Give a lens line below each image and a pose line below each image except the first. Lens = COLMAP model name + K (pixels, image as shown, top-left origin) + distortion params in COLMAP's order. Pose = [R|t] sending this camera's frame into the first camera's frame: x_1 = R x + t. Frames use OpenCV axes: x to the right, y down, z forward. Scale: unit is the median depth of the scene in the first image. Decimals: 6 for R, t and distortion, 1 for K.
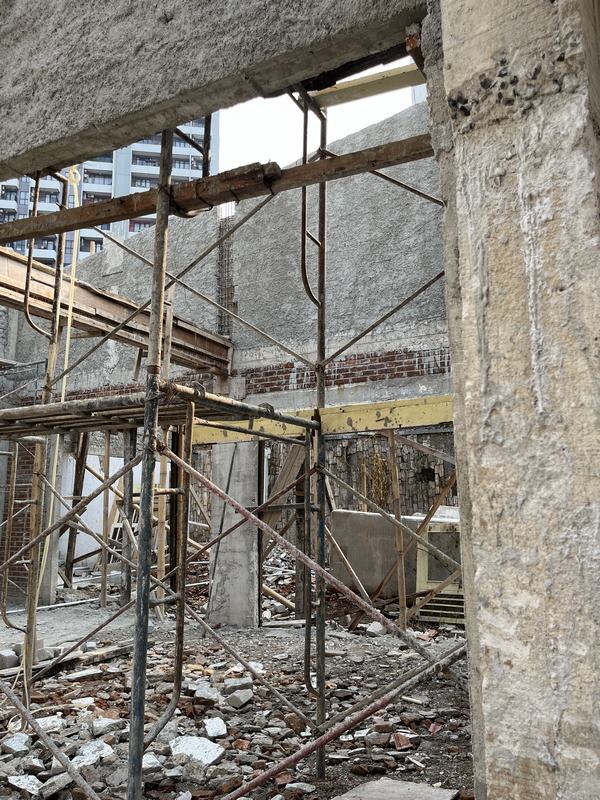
lens RADIAL K [[601.3, 0, 300.0], [0, 601.3, 400.0], [0, 0, 1]] dist [0.080094, -0.104843]
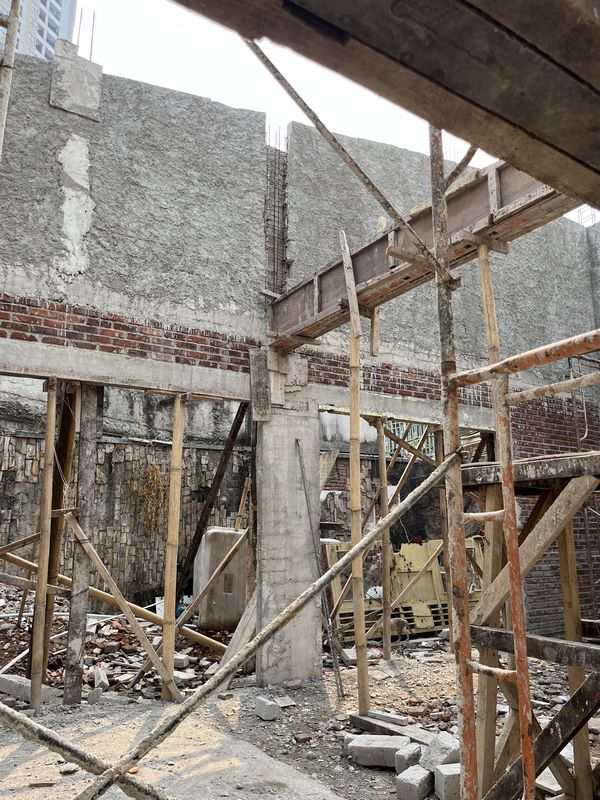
lens RADIAL K [[607.6, 0, 301.1], [0, 607.6, 403.3], [0, 0, 1]] dist [0.065015, -0.116668]
pose [[0.496326, 0.182567, 0.848722, -1.328511], [-0.147901, 0.981127, -0.124558, 0.209038], [-0.855445, -0.063706, 0.513961, 1.024643]]
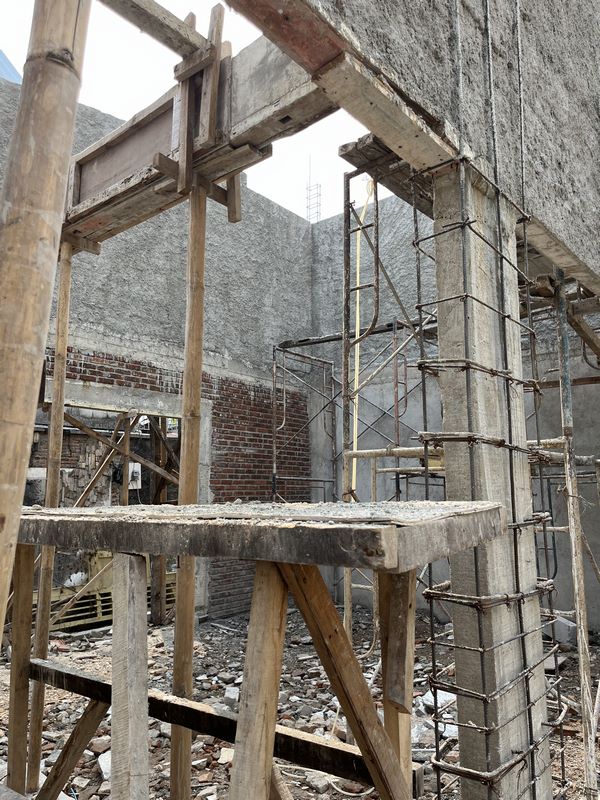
lens RADIAL K [[607.6, 0, 301.1], [0, 607.6, 403.3], [0, 0, 1]] dist [0.065015, -0.116668]
pose [[0.208444, 0.147851, 0.966794, -1.194226], [-0.163459, 0.979870, -0.114608, 0.095244], [-0.964278, -0.134142, 0.228416, 0.756203]]
